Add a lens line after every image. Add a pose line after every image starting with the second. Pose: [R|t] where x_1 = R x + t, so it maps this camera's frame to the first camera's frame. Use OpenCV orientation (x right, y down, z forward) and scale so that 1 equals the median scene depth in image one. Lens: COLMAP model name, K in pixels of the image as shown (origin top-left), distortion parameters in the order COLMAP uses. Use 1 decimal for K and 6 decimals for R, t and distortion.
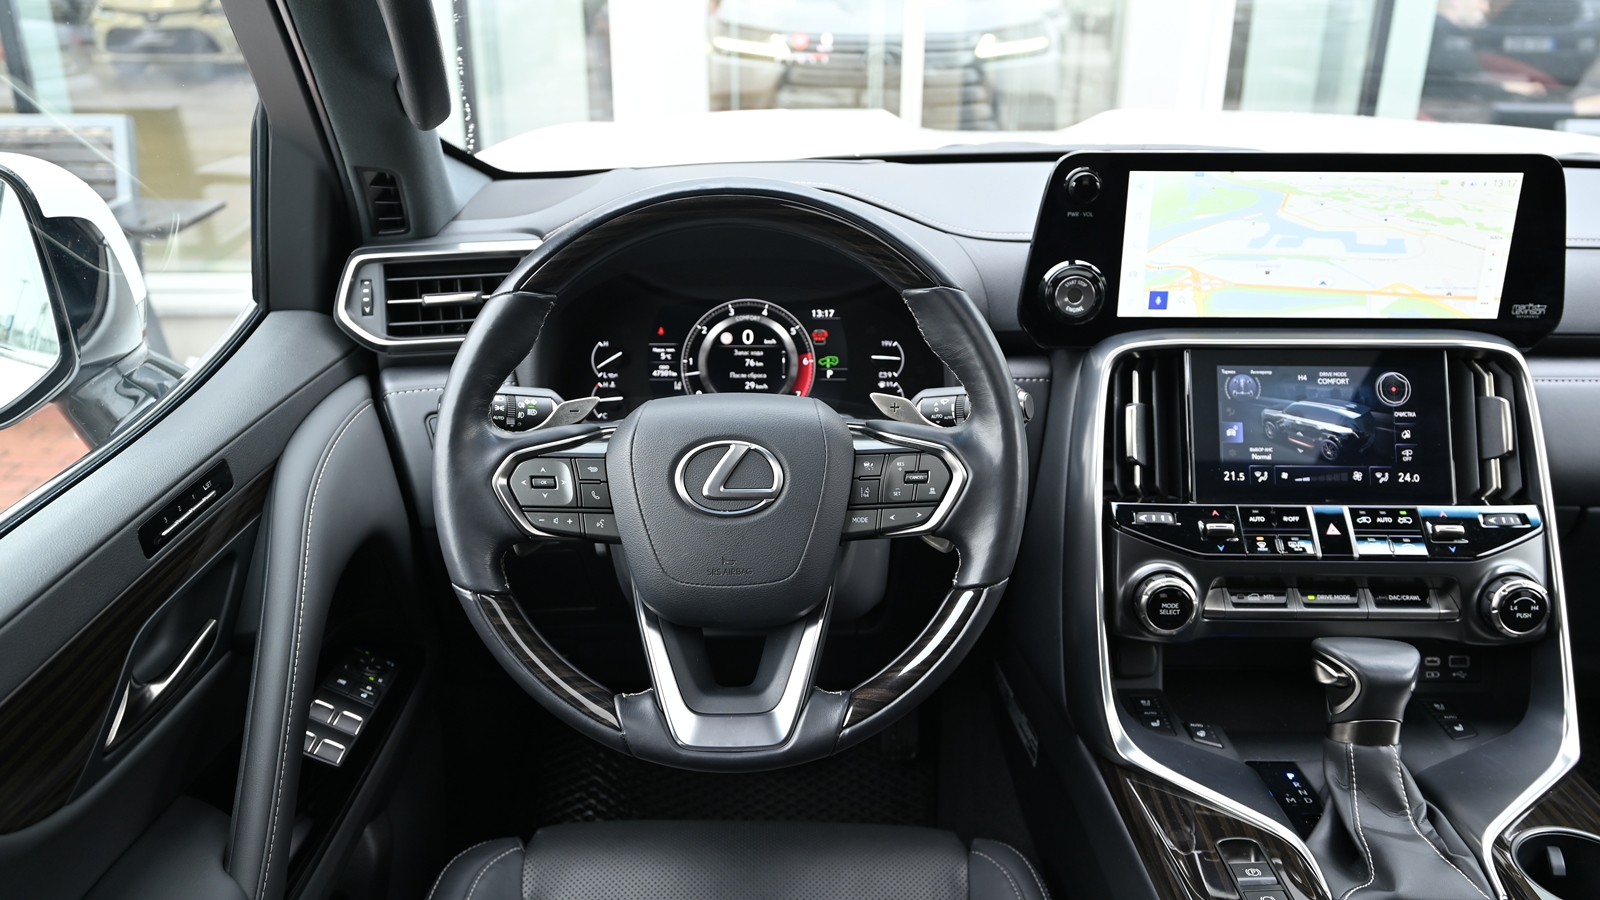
lens RADIAL K [[1254.0, 0, 798.1], [0, 1254.0, 458.3], [0, 0, 1]] dist [0.006061, 0.012789]
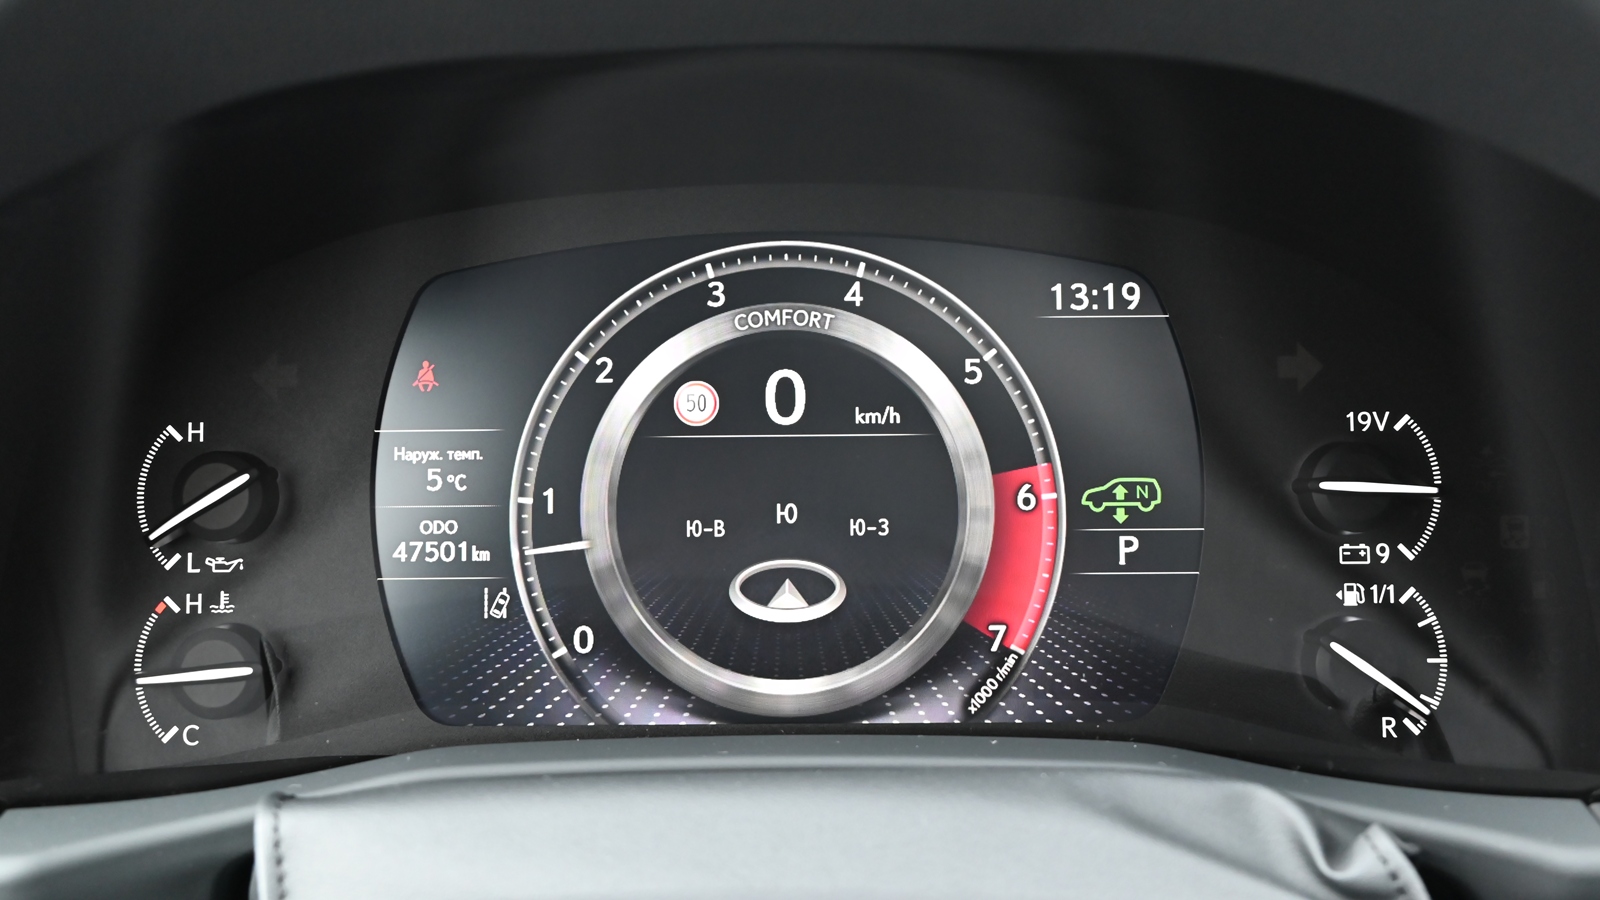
lens RADIAL K [[1742.1, 0, 801.4], [0, 1742.1, 449.3], [0, 0, 1]] dist [-0.013398, 0.000000]
pose [[0.999695, -0.007451, -0.023532, -0.029027], [0.007097, 0.999861, -0.015089, -0.081941], [0.023641, 0.014917, 0.999609, 0.666349]]
